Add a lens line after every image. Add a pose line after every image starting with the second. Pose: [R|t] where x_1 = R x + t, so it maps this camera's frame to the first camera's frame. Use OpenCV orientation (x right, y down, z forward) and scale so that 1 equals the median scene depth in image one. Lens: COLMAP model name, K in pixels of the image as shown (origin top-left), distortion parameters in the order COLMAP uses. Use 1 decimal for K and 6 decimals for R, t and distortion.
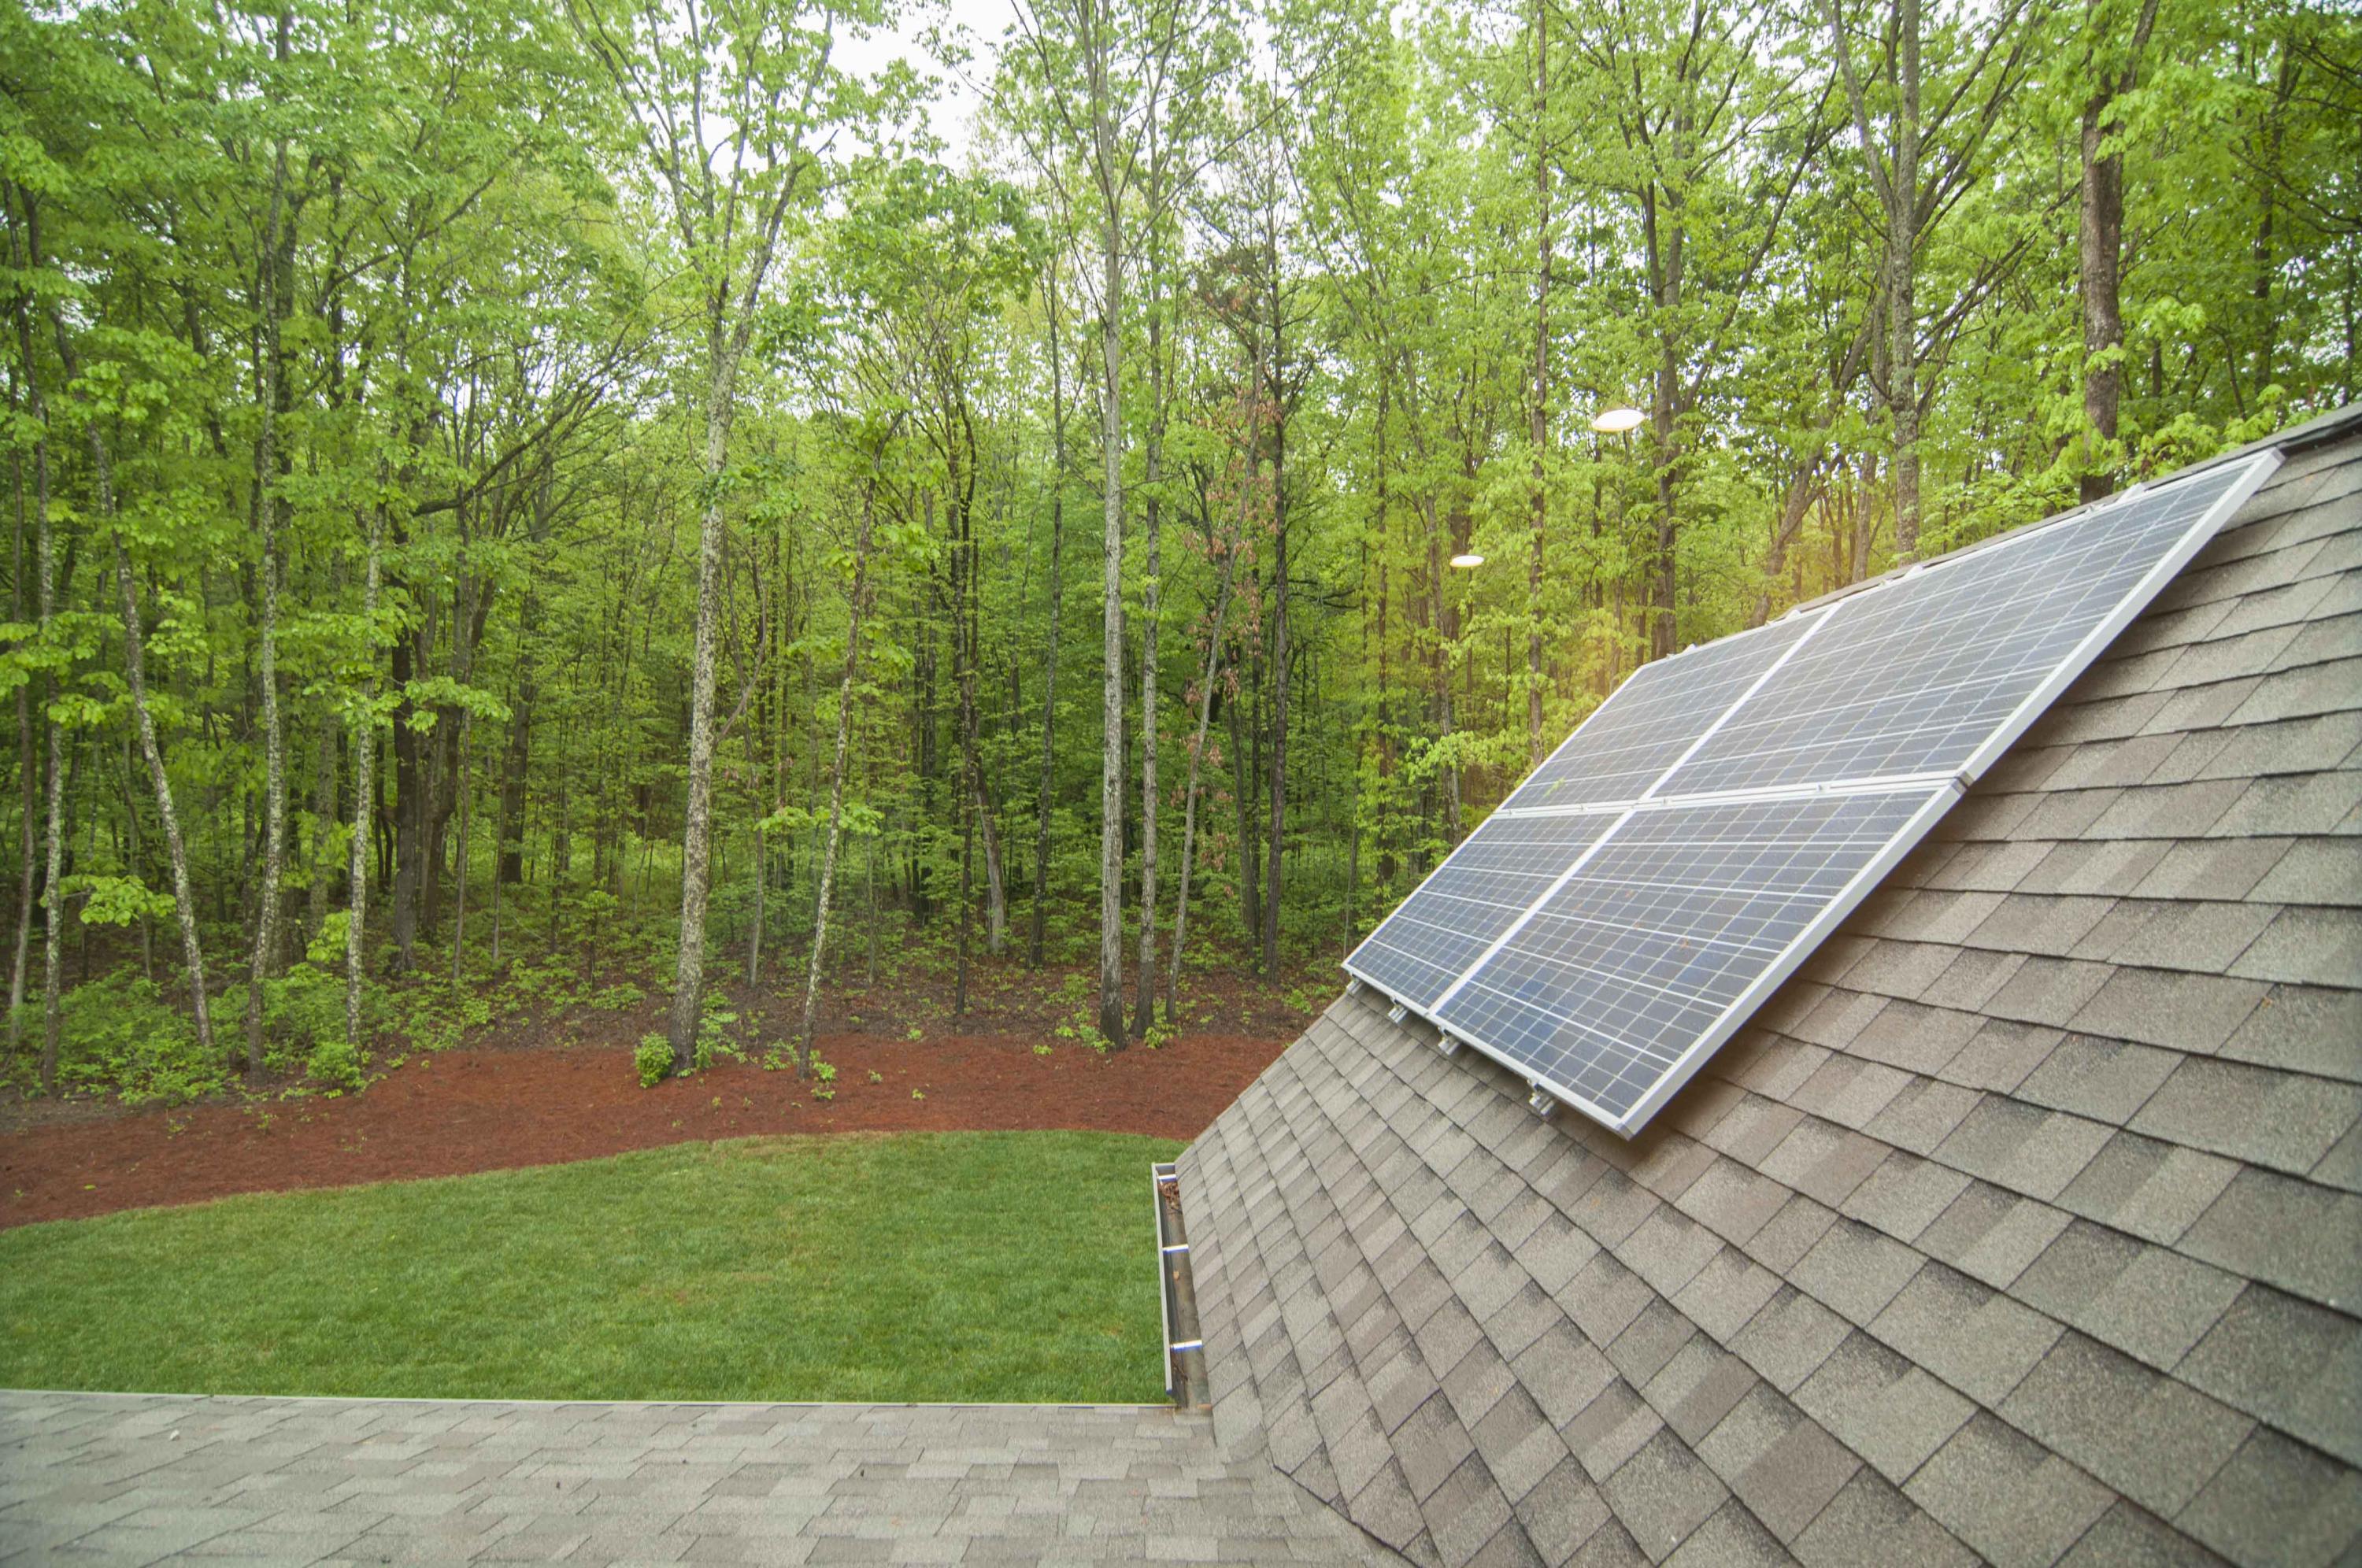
lens RADIAL K [[1280.6, 0, 1171.6], [0, 1280.6, 781.2], [0, 0, 1]] dist [-0.007702, -0.010114]
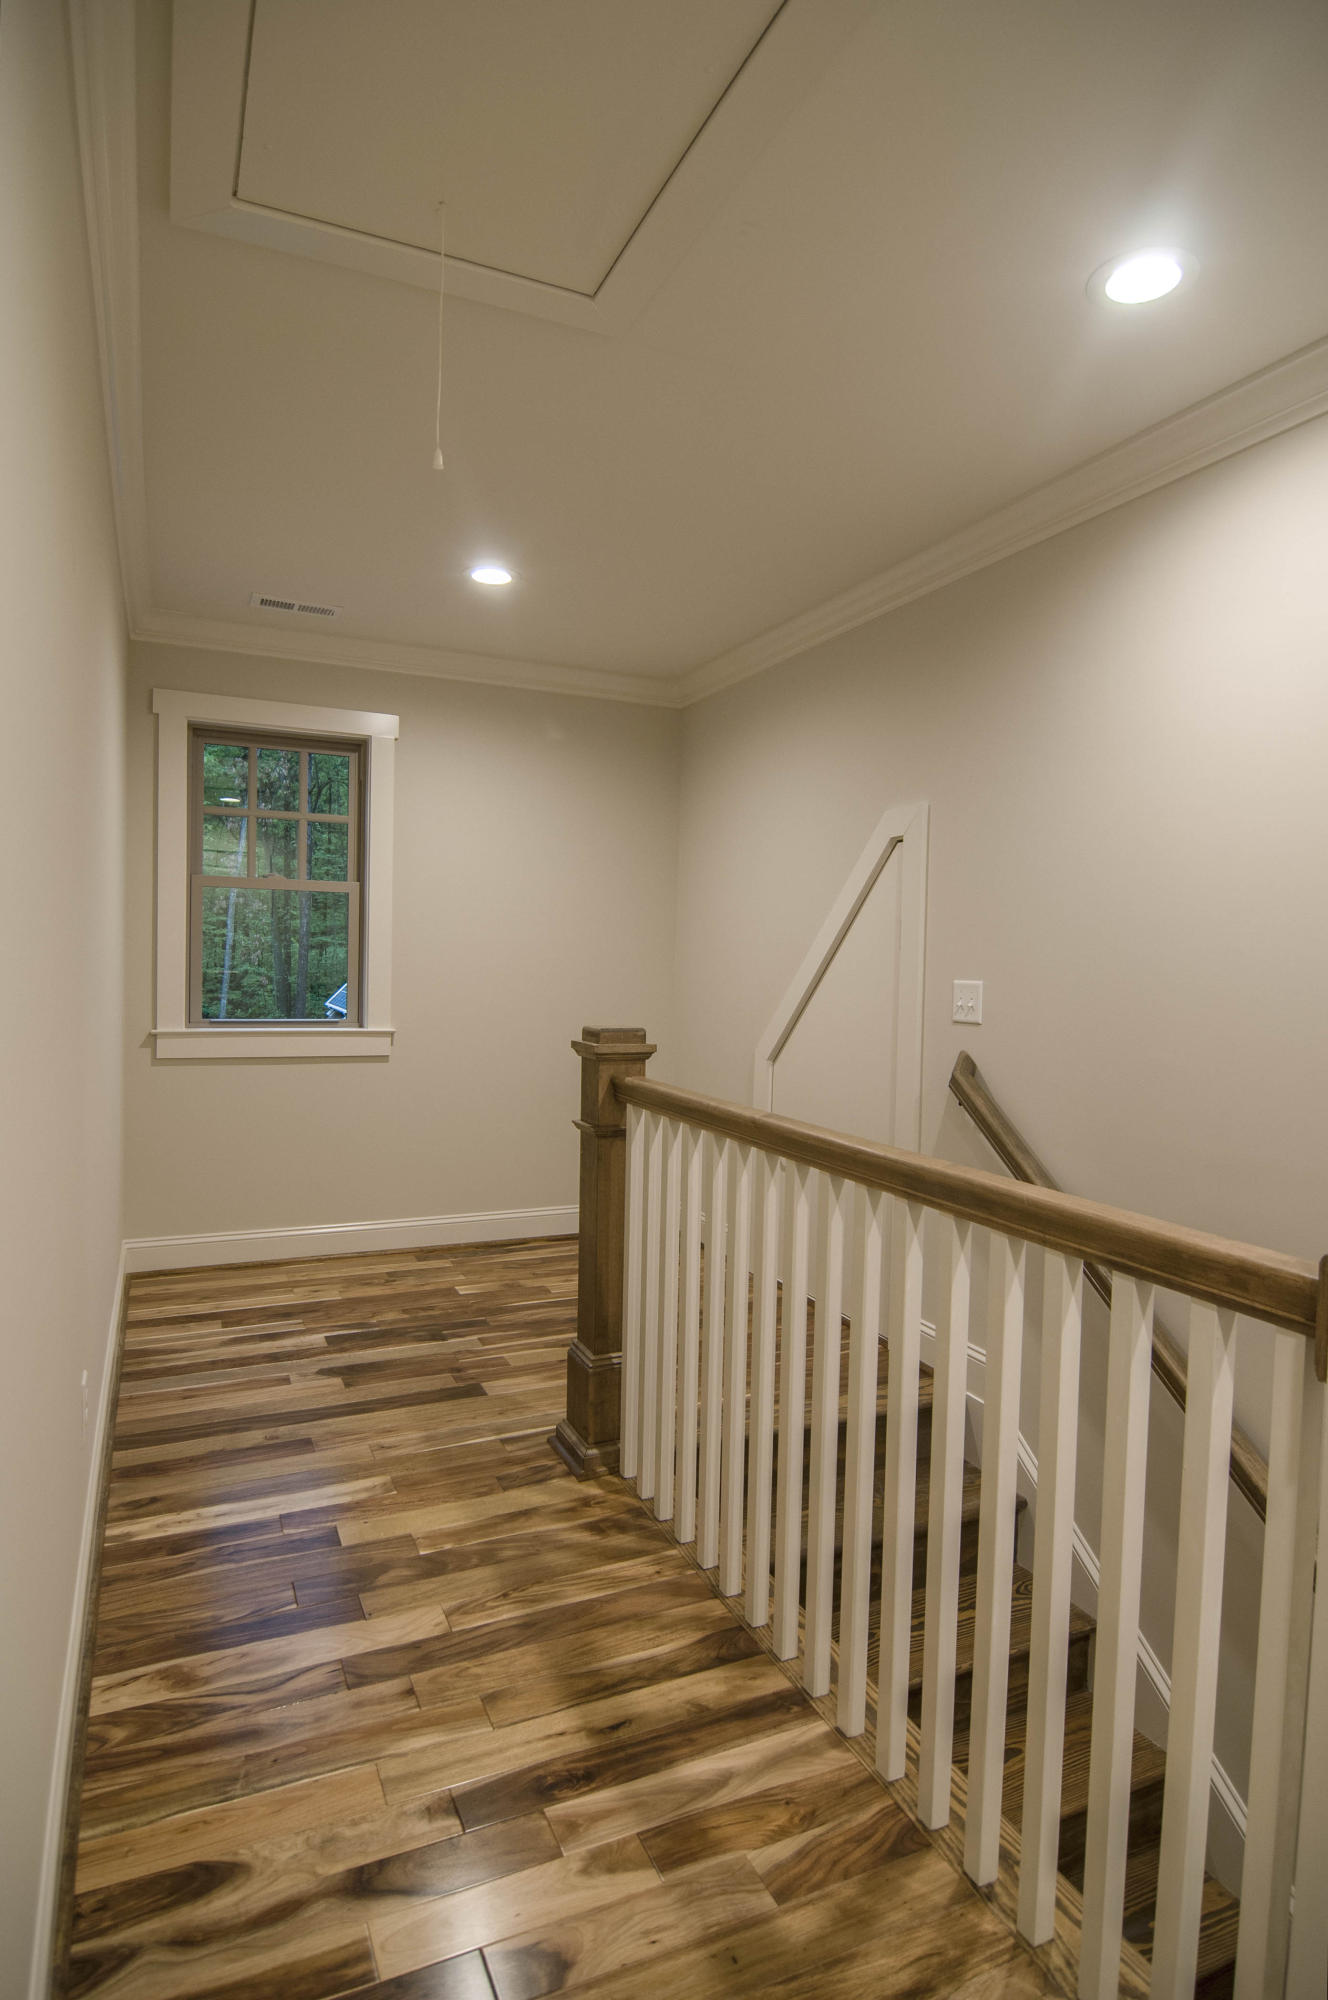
lens RADIAL K [[1084.5, 0, 657.1], [0, 1084.5, 998.6], [0, 0, 1]] dist [-0.007702, -0.010114]
pose [[0.924550, -0.016243, 0.380715, -0.004243], [-0.020894, 0.995427, 0.093208, -0.004193], [-0.380488, -0.094130, 0.919983, -0.135779]]
